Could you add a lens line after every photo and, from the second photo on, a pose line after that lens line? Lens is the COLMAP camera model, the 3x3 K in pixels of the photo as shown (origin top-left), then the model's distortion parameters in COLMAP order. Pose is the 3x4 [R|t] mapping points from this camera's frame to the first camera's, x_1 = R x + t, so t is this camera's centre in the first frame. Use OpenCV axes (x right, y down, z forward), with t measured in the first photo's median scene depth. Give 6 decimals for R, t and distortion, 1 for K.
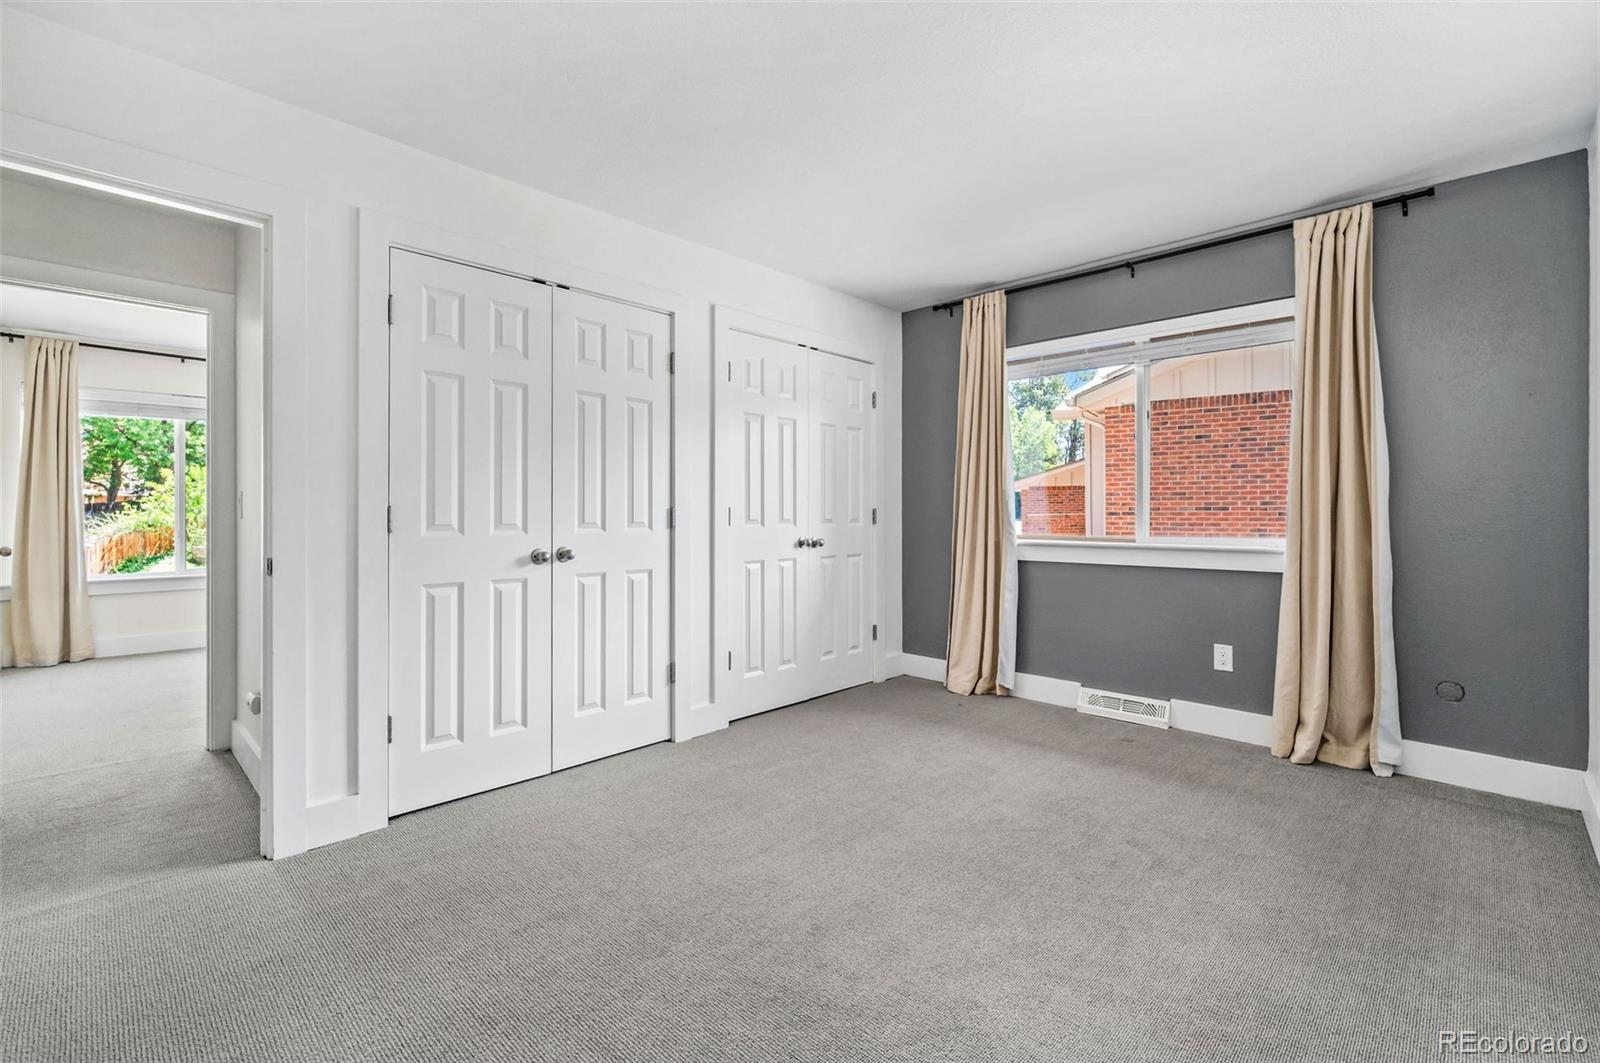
lens RADIAL K [[697.8, 0, 800.5], [0, 697.8, 511.8], [0, 0, 1]] dist [0.001481, 0.000173]
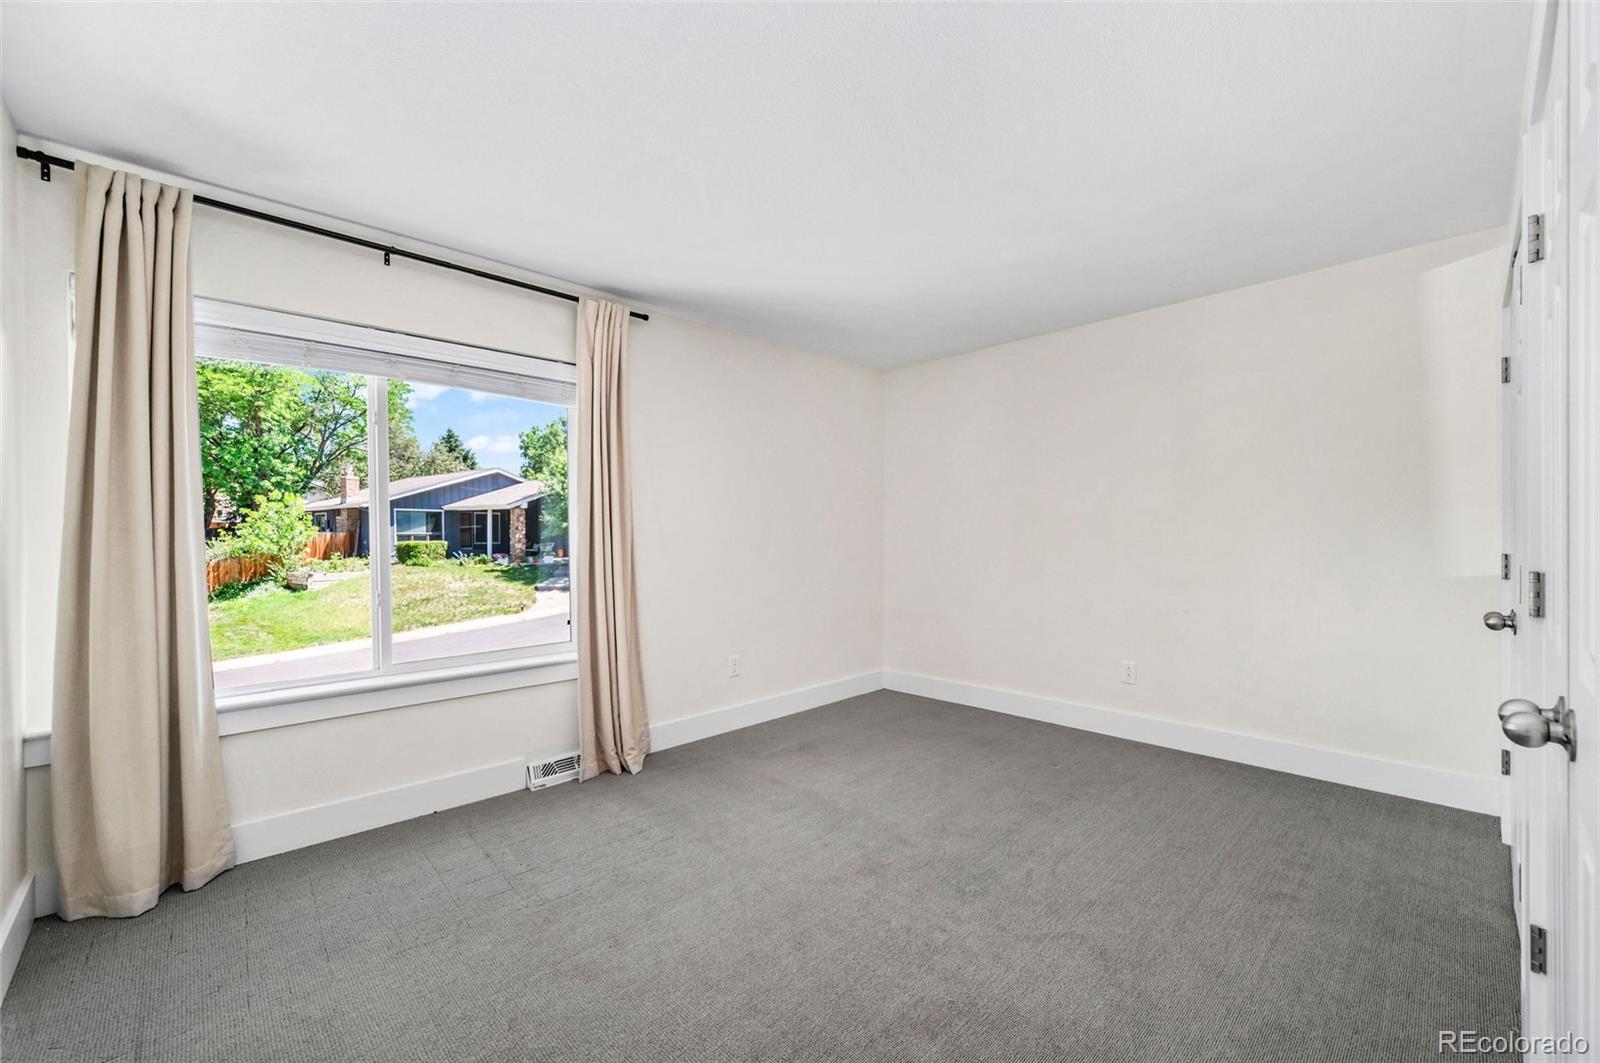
lens RADIAL K [[651.4, 0, 803.5], [0, 651.4, 539.4], [0, 0, 1]] dist [0.006684, -0.000227]
pose [[0.999310, -0.003839, -0.036939, -0.091294], [0.004140, 0.999959, 0.008086, -0.002402], [0.036907, -0.008233, 0.999285, 0.086232]]
